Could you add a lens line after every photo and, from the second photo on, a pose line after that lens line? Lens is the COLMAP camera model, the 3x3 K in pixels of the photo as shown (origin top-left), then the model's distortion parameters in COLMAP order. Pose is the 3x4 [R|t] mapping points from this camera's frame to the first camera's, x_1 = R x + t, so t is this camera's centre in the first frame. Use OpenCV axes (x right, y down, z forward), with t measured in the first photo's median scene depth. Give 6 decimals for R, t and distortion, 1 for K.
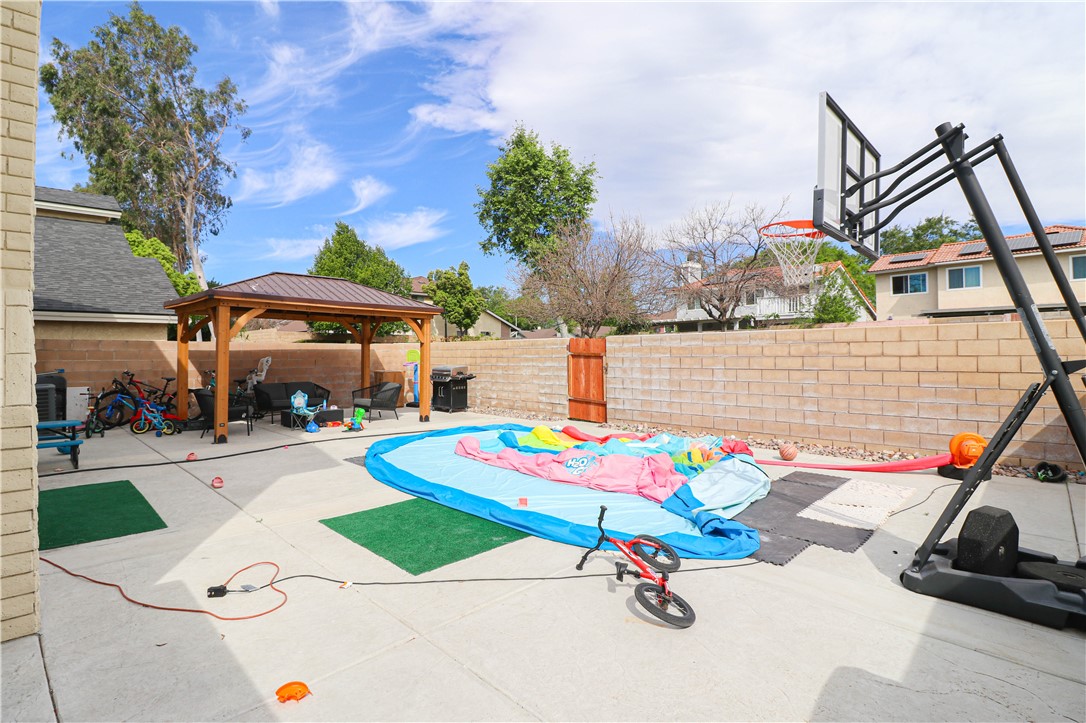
lens RADIAL K [[509.2, 0, 550.2], [0, 509.2, 353.2], [0, 0, 1]] dist [-0.019132, -0.000054]
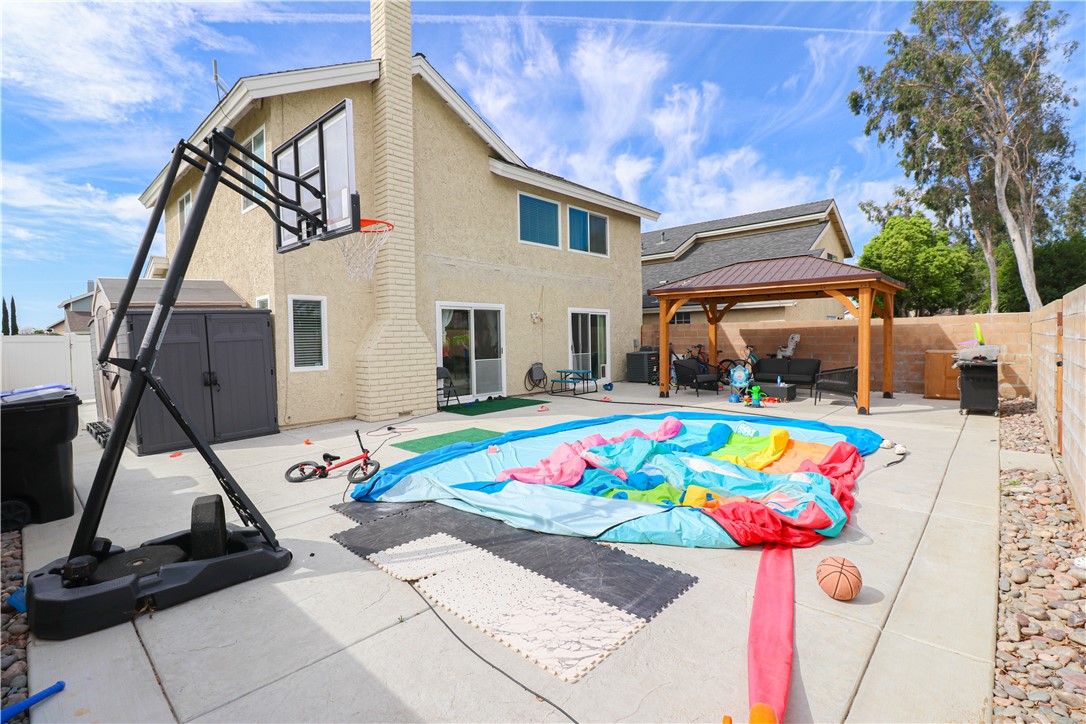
lens RADIAL K [[509.2, 0, 550.2], [0, 509.2, 353.7], [0, 0, 1]] dist [-0.019132, -0.000054]
pose [[0.020778, 0.039482, -0.999004, 0.741510], [0.020842, 0.998986, 0.039915, -0.007722], [0.999567, -0.021651, 0.019934, 0.650211]]
